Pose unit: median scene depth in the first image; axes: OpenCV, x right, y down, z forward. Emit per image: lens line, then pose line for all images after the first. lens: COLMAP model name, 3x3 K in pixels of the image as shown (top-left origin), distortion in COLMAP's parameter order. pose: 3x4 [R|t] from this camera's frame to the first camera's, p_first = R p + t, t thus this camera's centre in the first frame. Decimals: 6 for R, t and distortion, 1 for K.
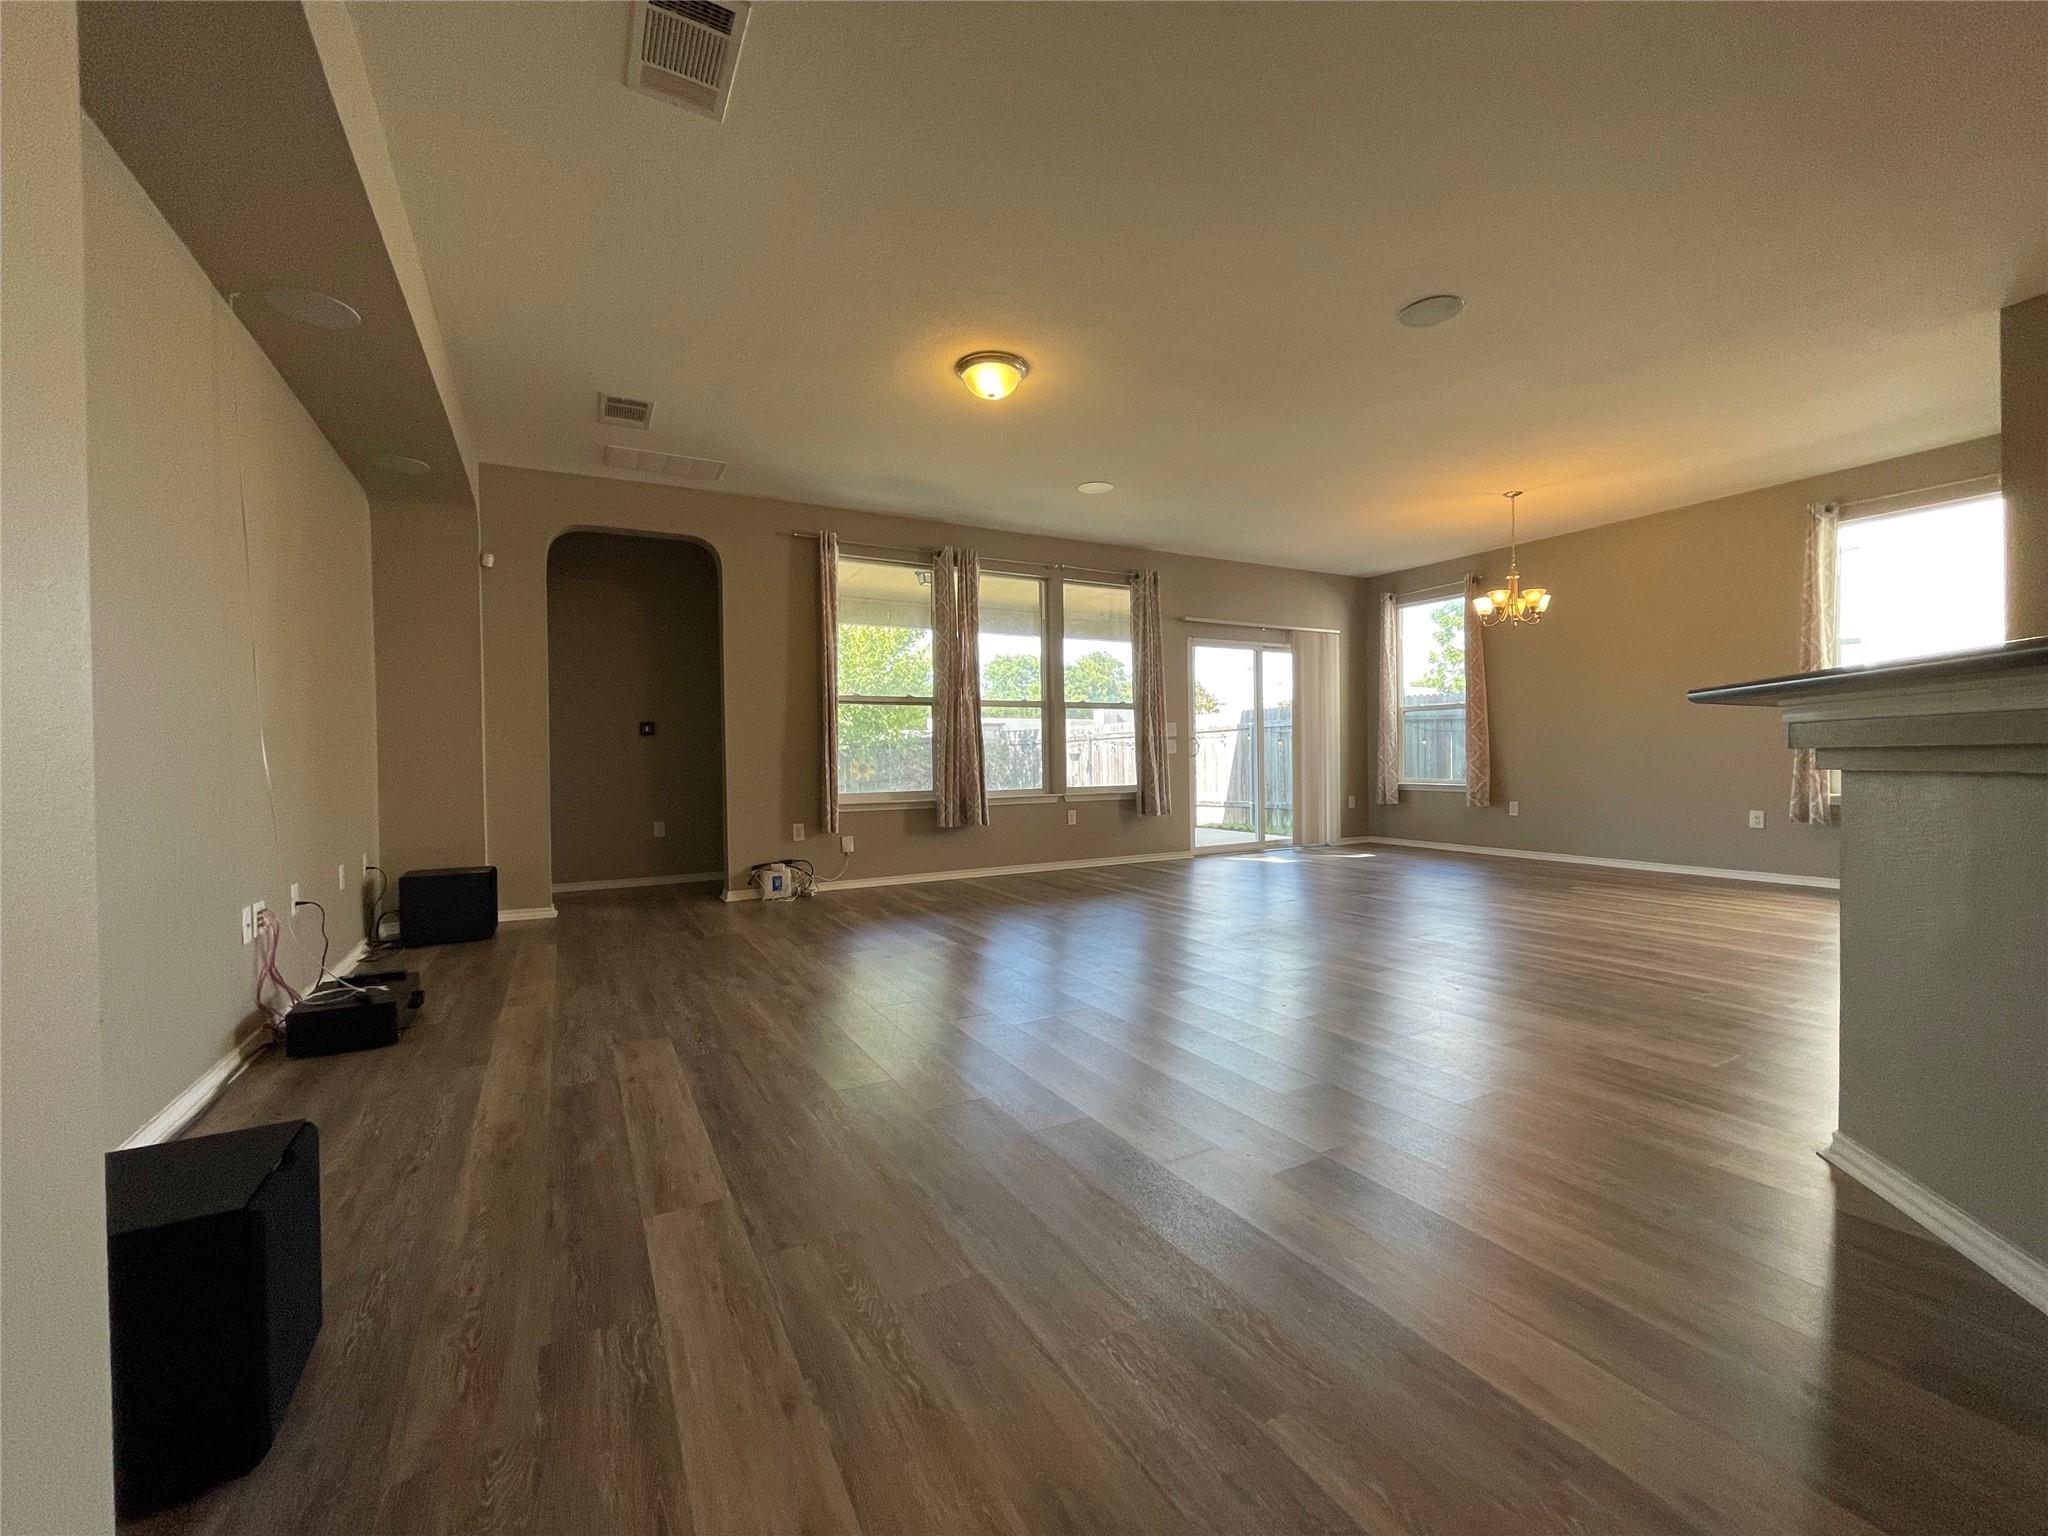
lens RADIAL K [[837.2, 0, 1020.4], [0, 837.2, 766.9], [0, 0, 1]] dist [-0.000444, 0.004484]
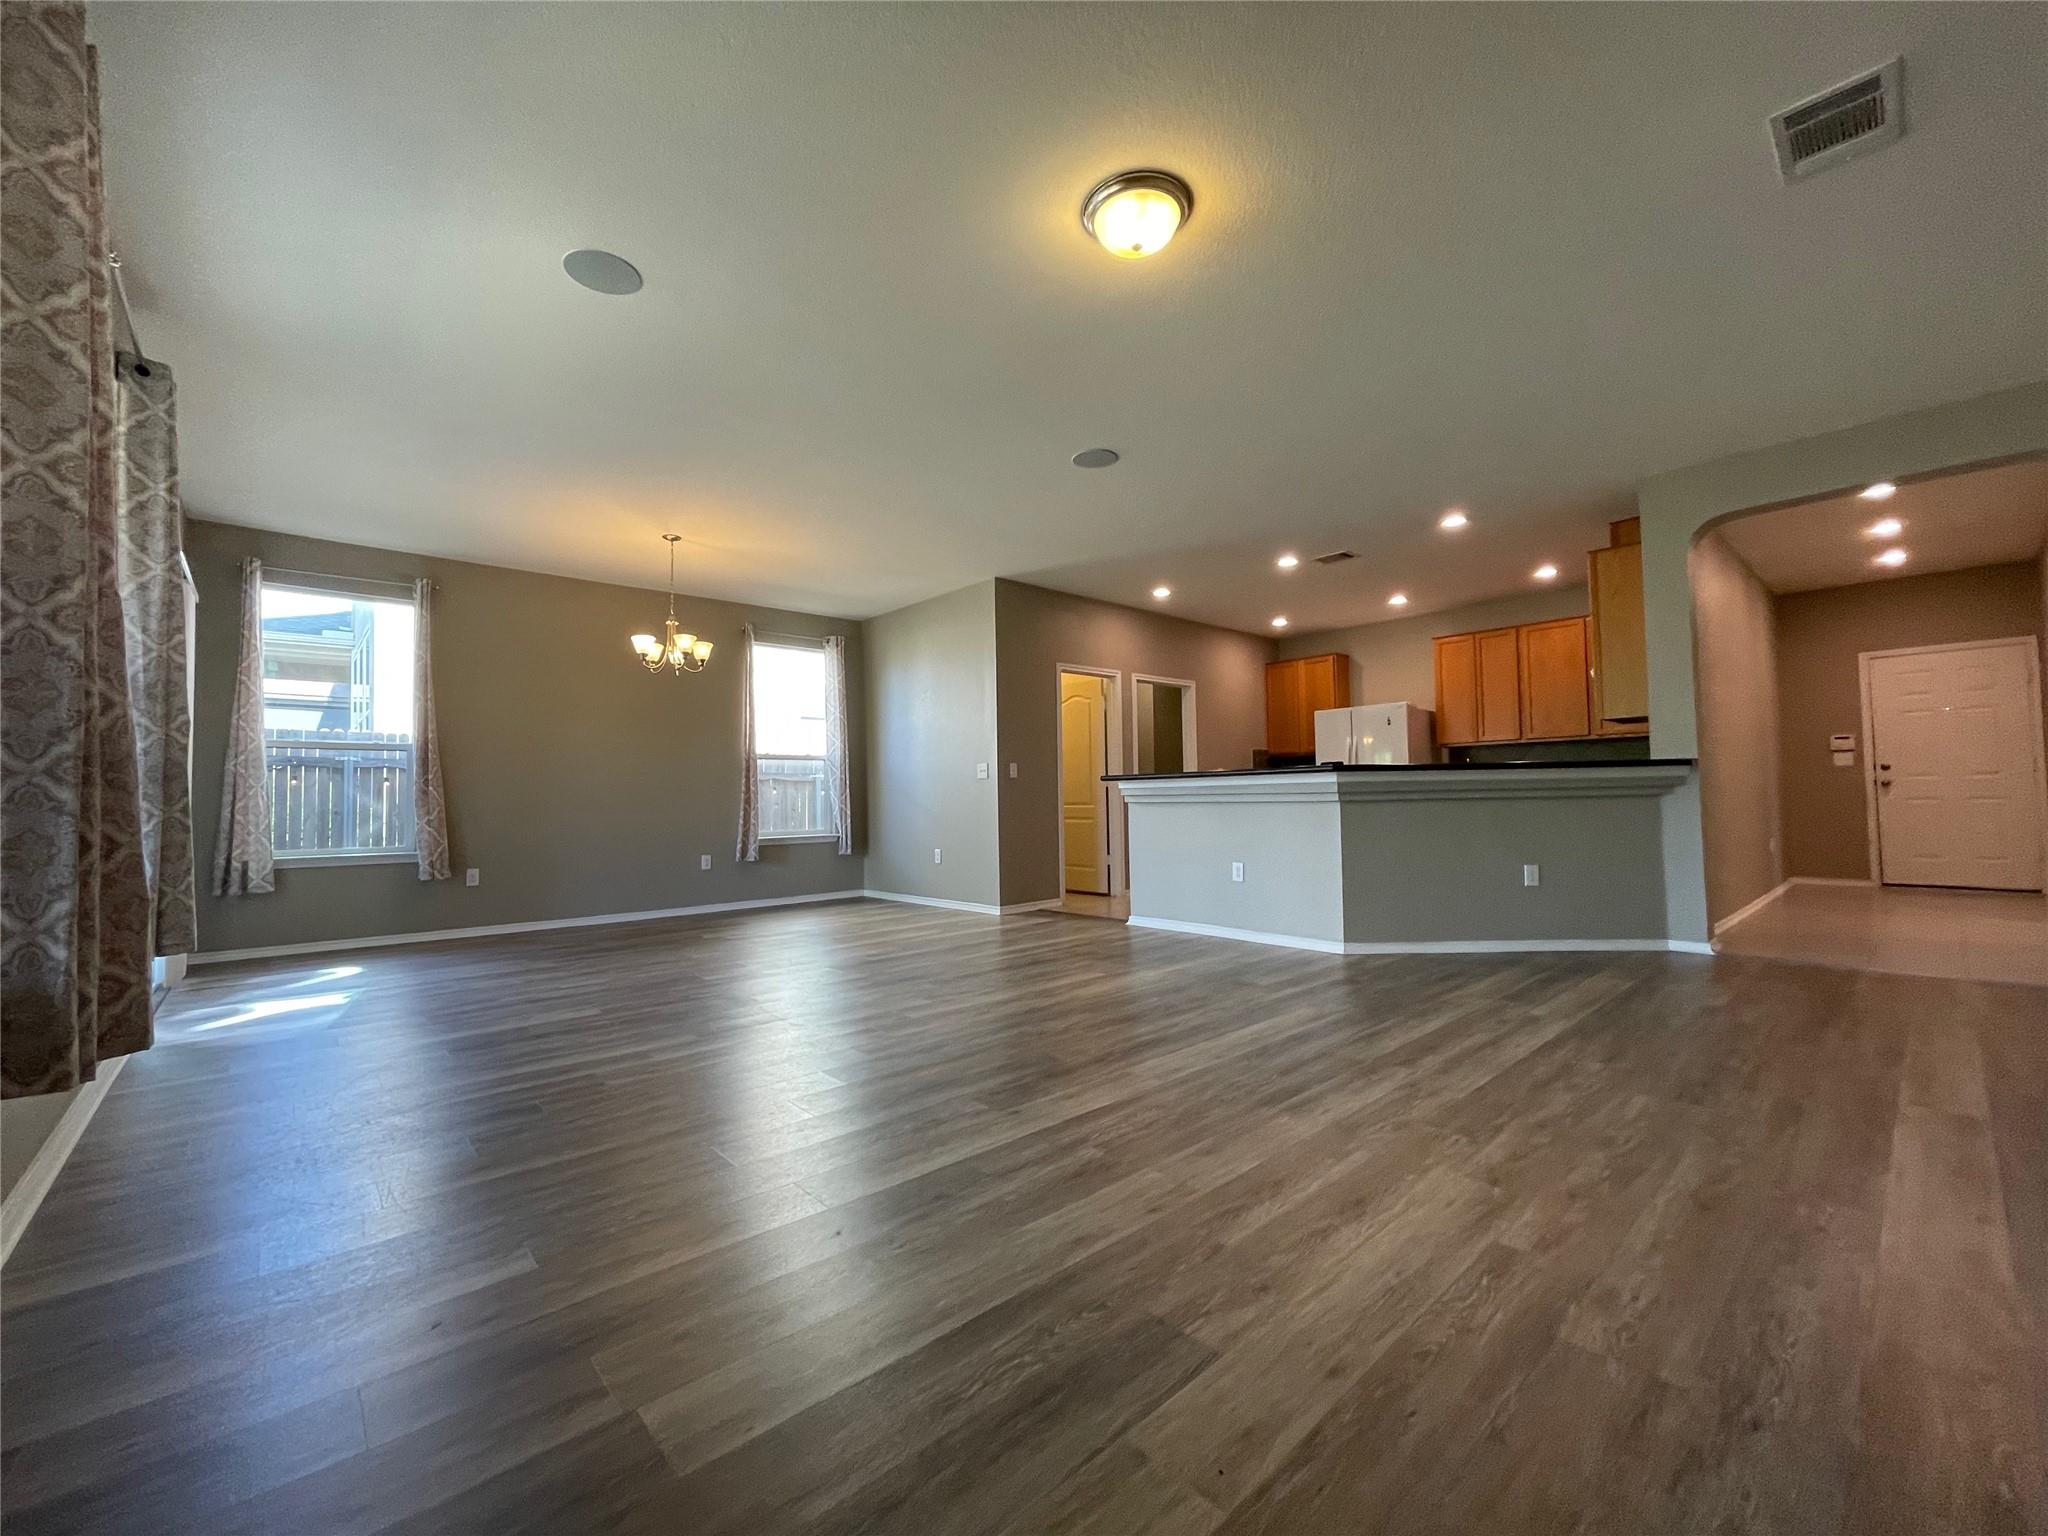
lens RADIAL K [[837.2, 0, 1020.4], [0, 837.2, 766.9], [0, 0, 1]] dist [-0.000444, 0.004484]
pose [[-0.235407, 0.055799, 0.970294, -0.425841], [0.026976, 0.998341, -0.050867, -0.002220], [-0.971522, 0.014201, -0.236522, 0.840478]]
